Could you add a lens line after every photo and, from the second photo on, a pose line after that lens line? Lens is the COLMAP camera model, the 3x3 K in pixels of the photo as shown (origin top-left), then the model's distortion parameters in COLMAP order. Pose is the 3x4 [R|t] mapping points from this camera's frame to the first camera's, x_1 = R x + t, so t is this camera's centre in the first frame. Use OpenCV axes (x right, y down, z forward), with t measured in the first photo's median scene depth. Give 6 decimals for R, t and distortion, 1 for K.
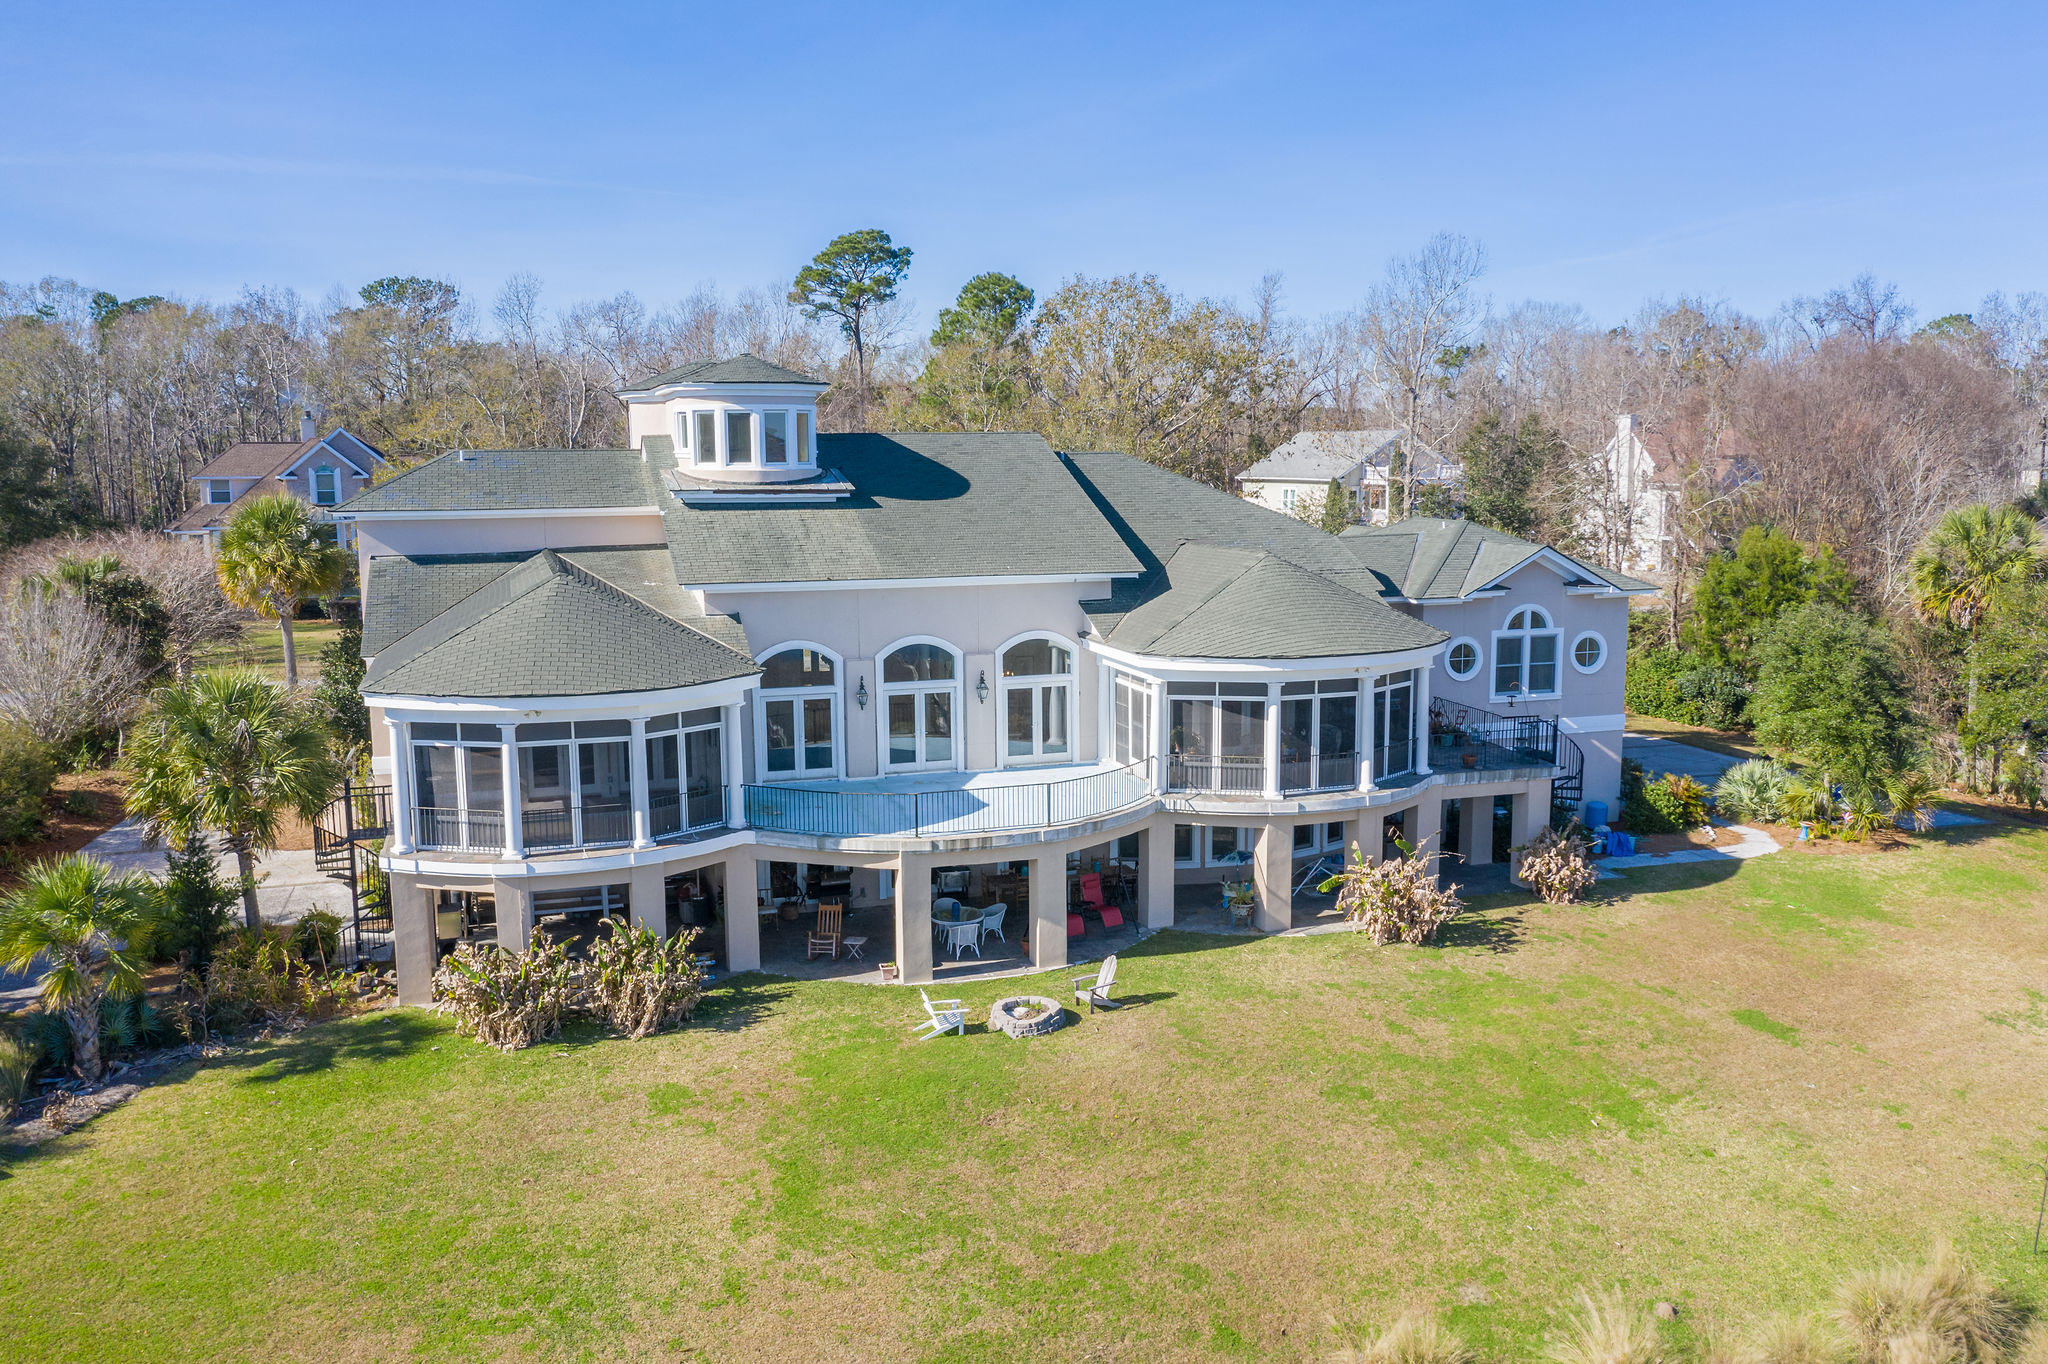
lens RADIAL K [[1620.1, 0, 1024.0], [0, 1620.1, 682.0], [0, 0, 1]] dist [-0.013420, -0.005526]
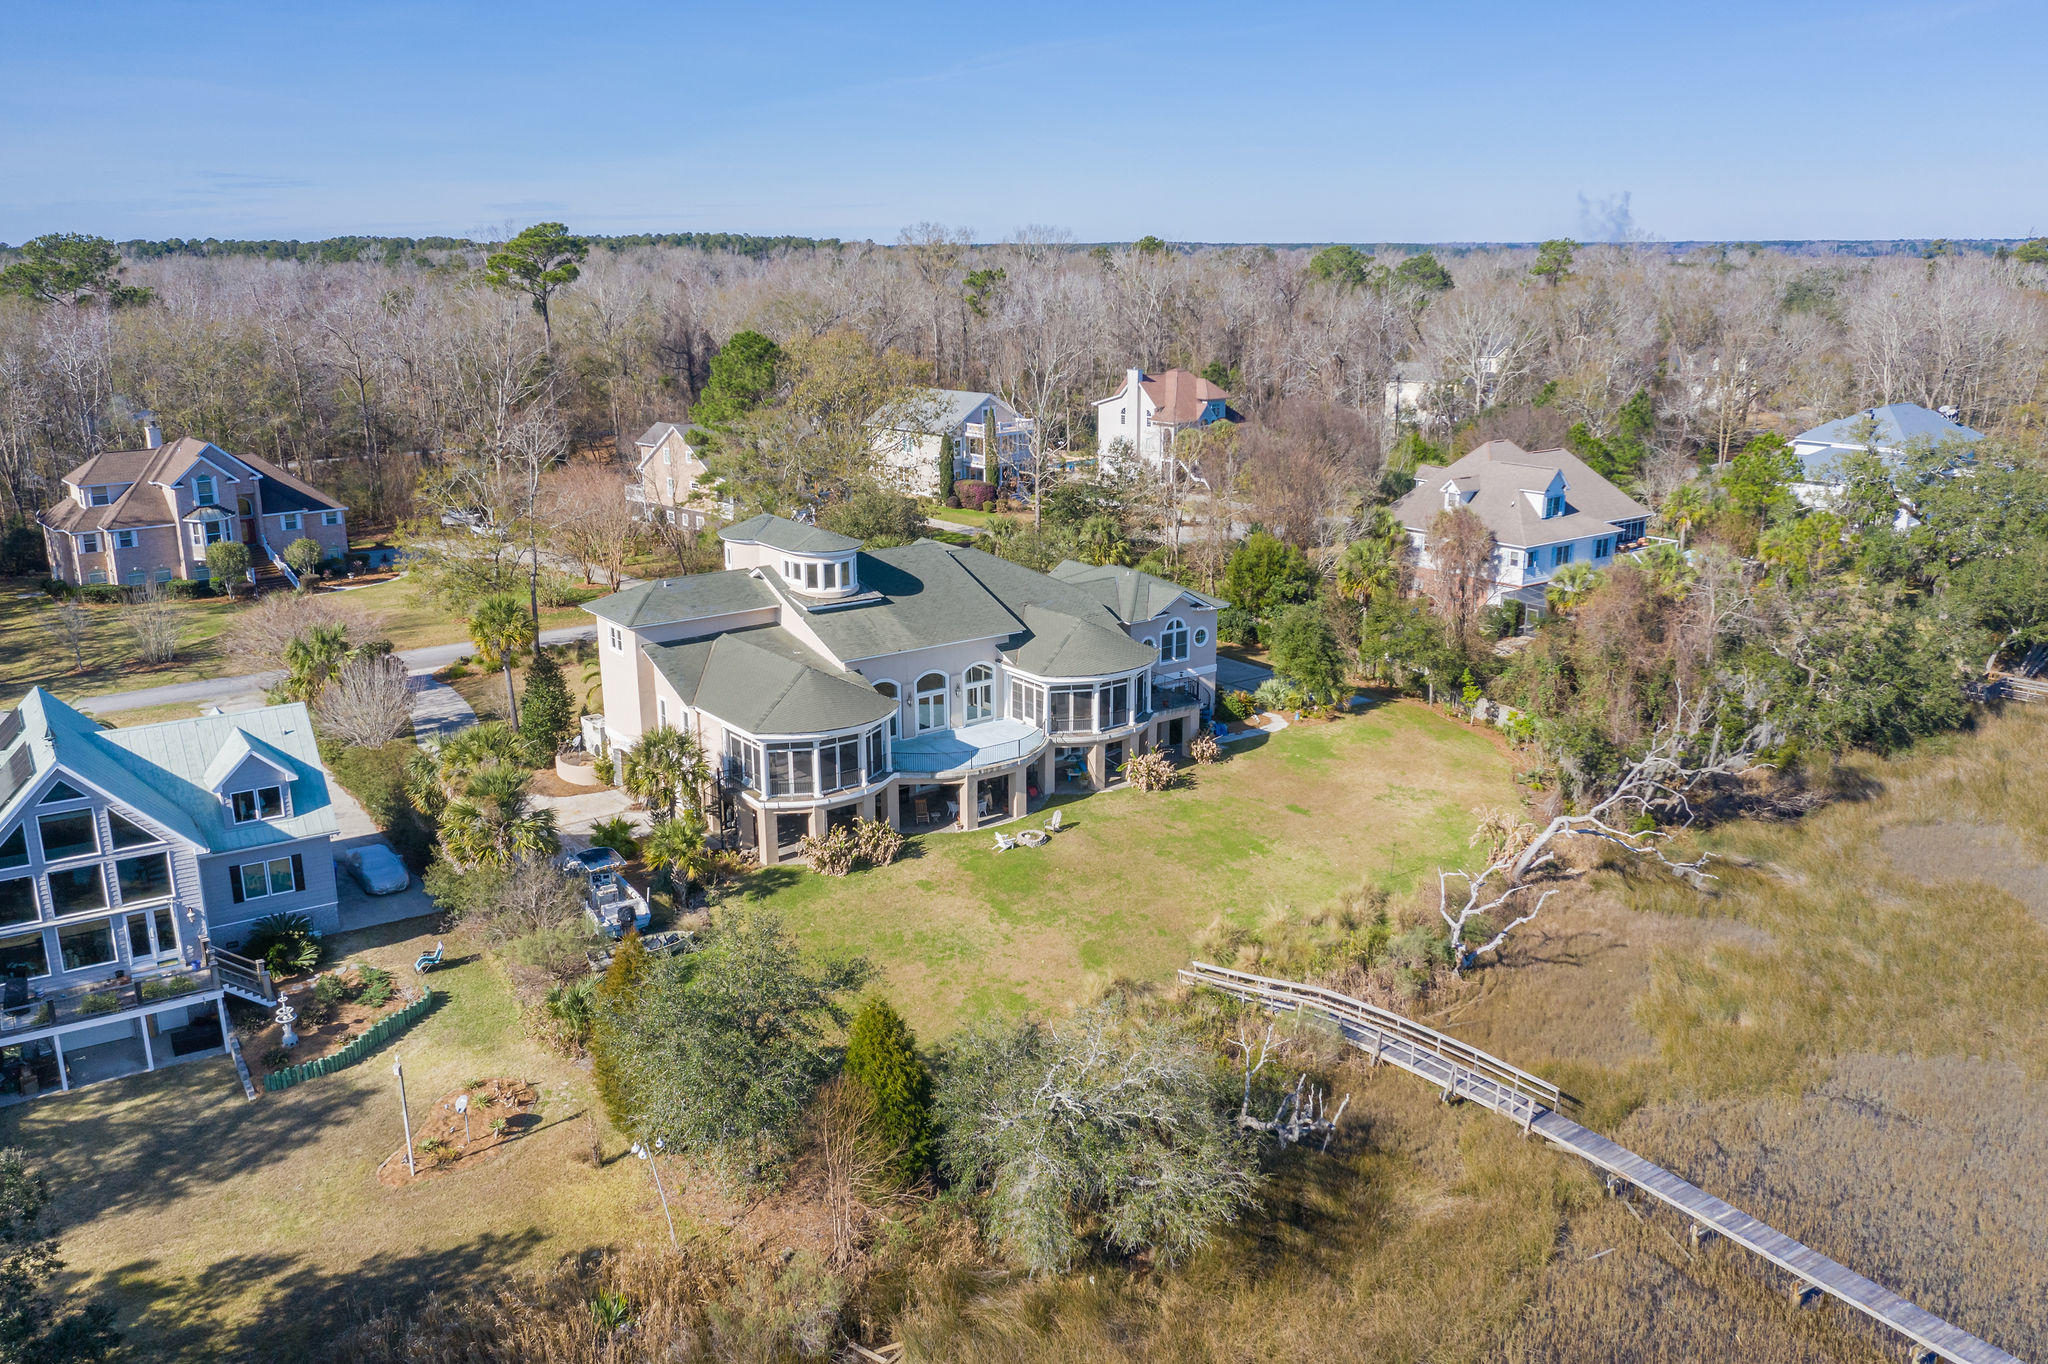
lens RADIAL K [[1620.1, 0, 1024.0], [0, 1620.1, 682.0], [0, 0, 1]] dist [-0.013420, -0.005526]
pose [[0.943770, -0.080845, 0.320564, -0.630670], [0.041350, 0.990891, 0.128162, -0.279279], [-0.328006, -0.107700, 0.938516, -1.035994]]
